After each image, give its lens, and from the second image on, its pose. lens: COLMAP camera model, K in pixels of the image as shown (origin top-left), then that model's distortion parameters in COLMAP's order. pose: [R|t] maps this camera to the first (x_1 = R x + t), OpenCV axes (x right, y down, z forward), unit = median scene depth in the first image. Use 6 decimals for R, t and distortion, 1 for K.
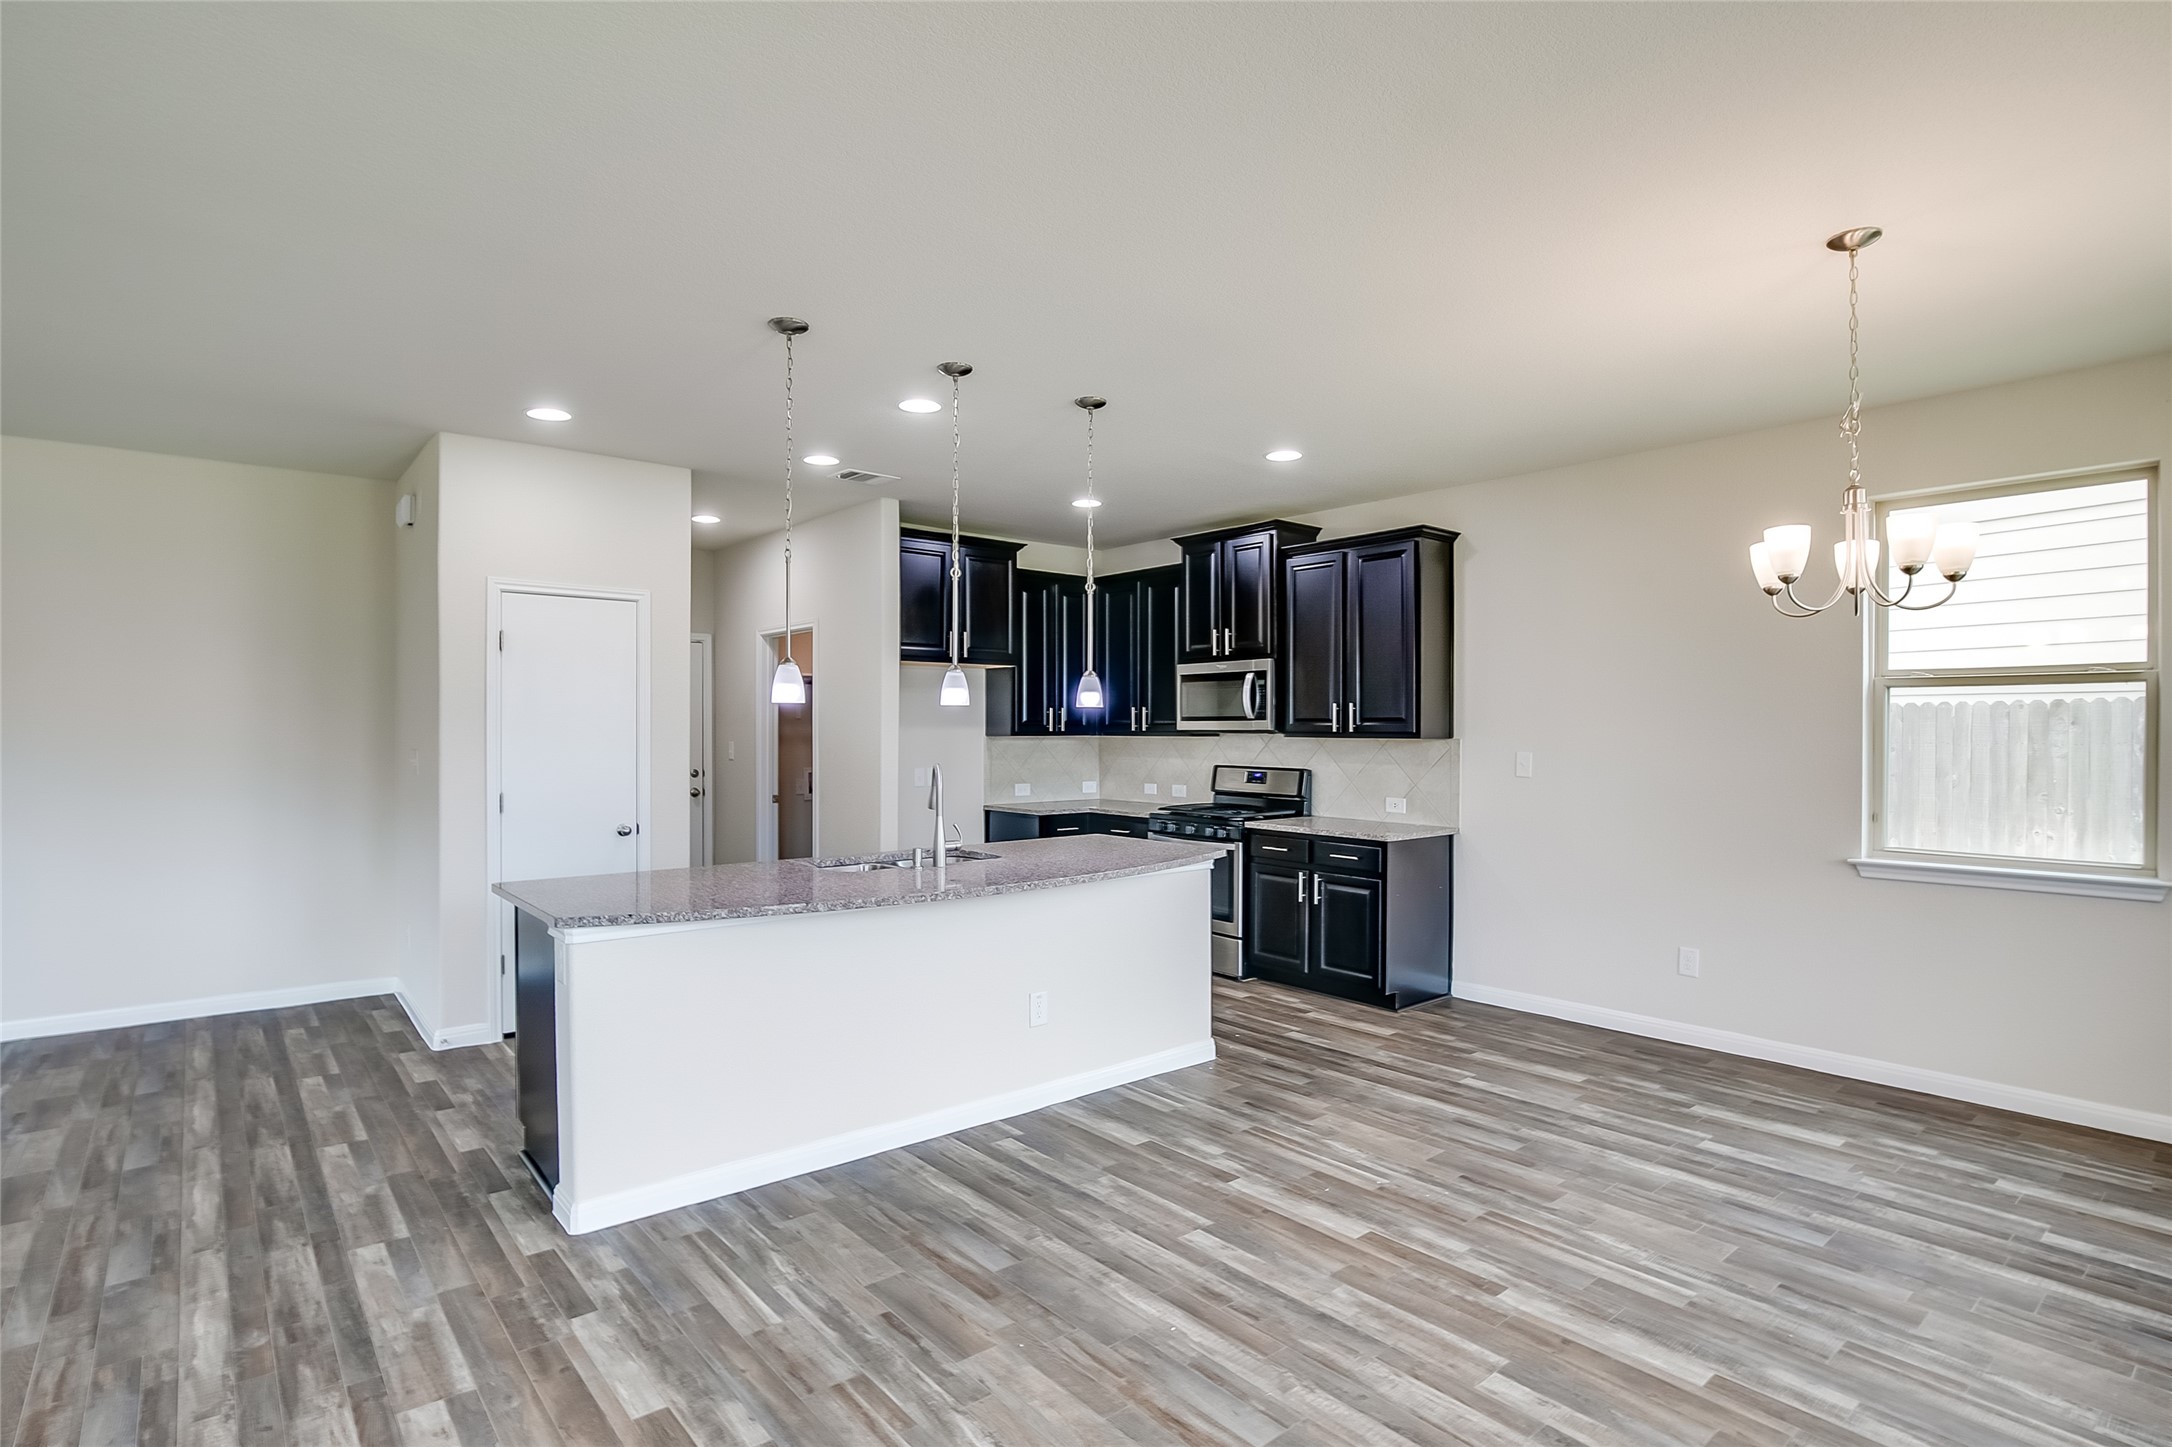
lens RADIAL K [[1095.7, 0, 1060.7], [0, 1095.7, 728.0], [0, 0, 1]] dist [-0.023796, 0.000797]
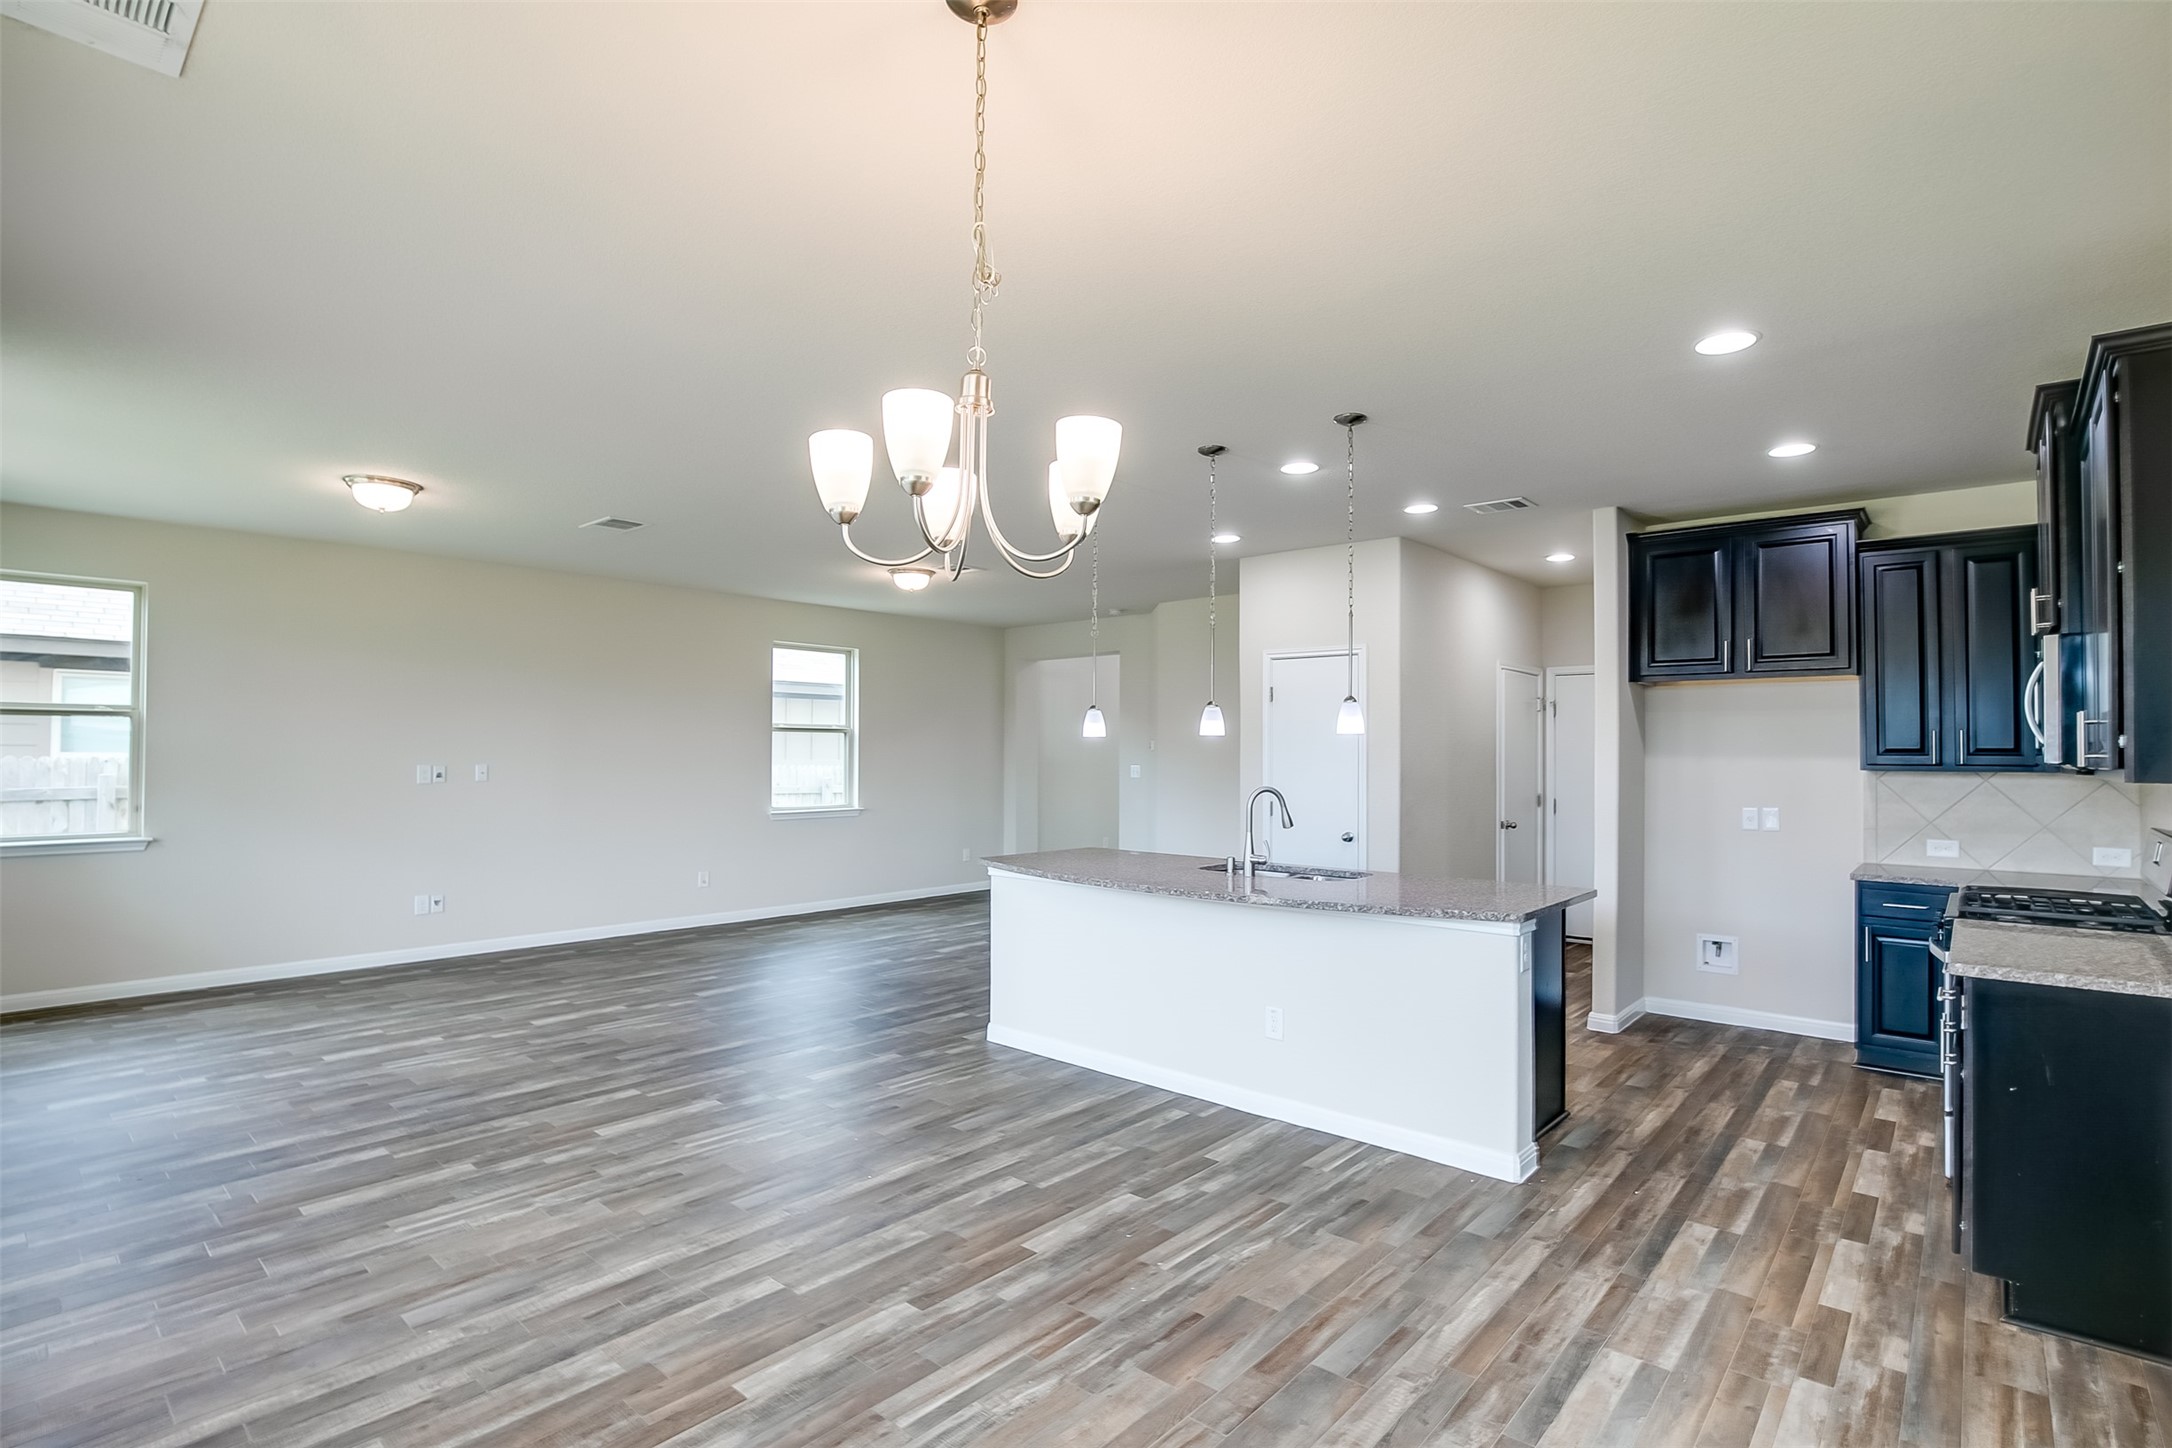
lens RADIAL K [[1013.0, 0, 1090.5], [0, 1013.0, 734.4], [0, 0, 1]] dist [-0.027226, 0.002041]
pose [[0.163816, -0.021468, -0.986257, 0.797232], [-0.005131, 0.999731, -0.022614, 0.002702], [0.986478, 0.008765, 0.163662, 0.582925]]
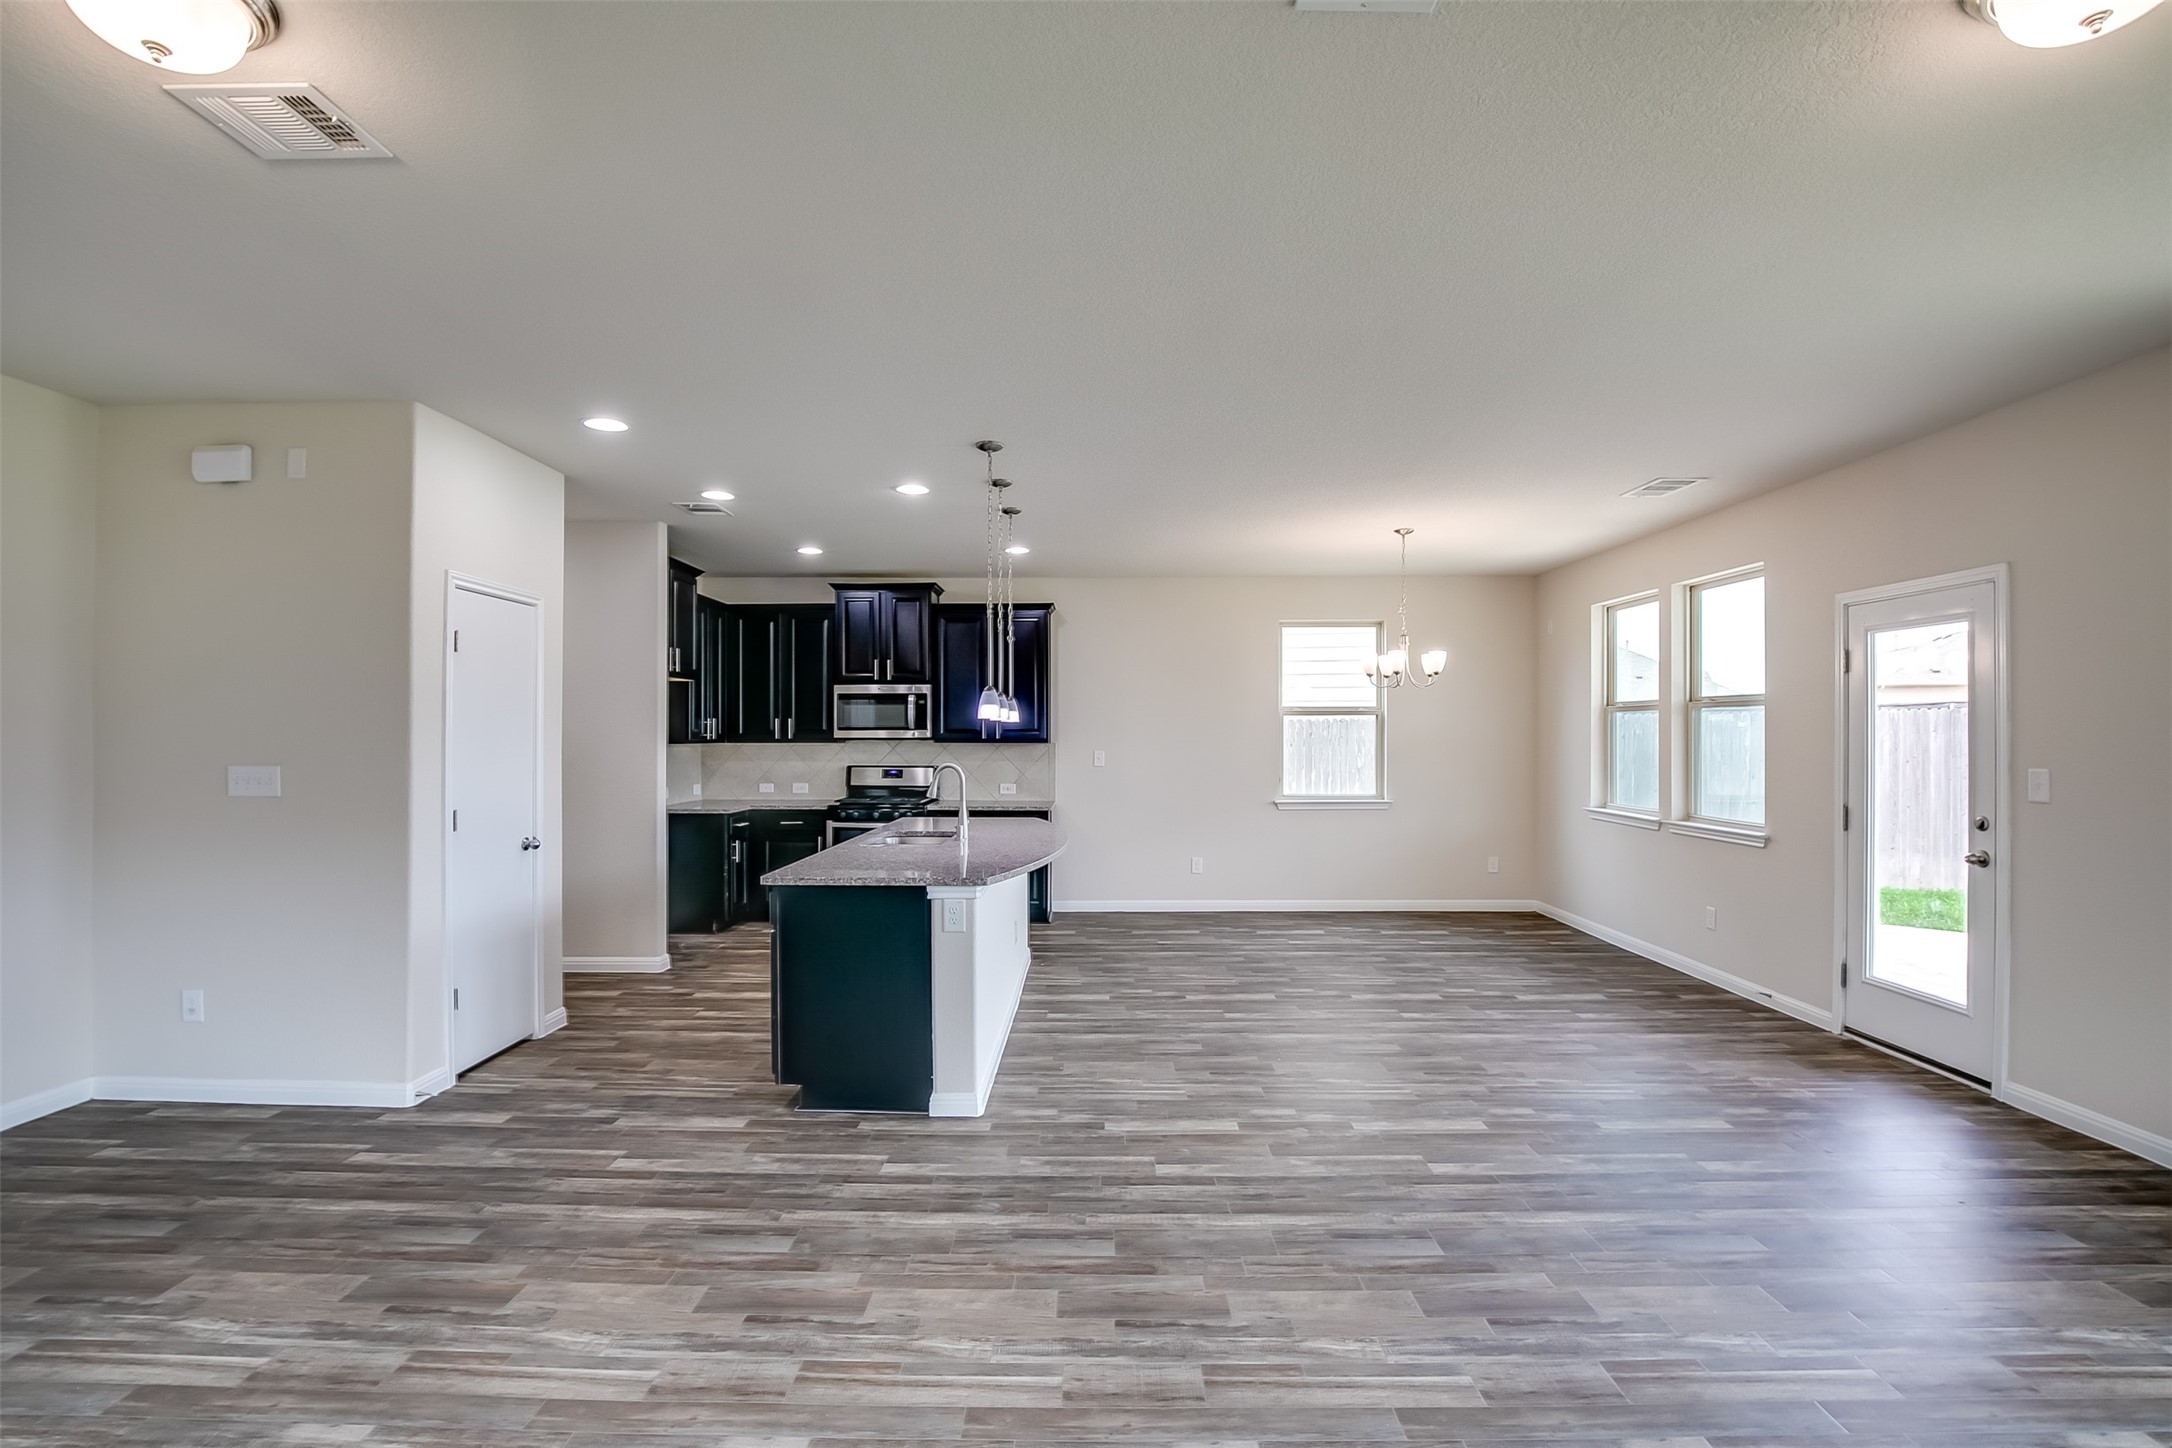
lens RADIAL K [[1013.0, 0, 1090.5], [0, 1013.0, 734.4], [0, 0, 1]] dist [-0.027226, 0.002041]
pose [[0.637762, -0.000774, 0.770233, -0.861753], [0.001288, 0.999999, -0.000061, -0.002326], [-0.770232, 0.001031, 0.637763, 0.065433]]
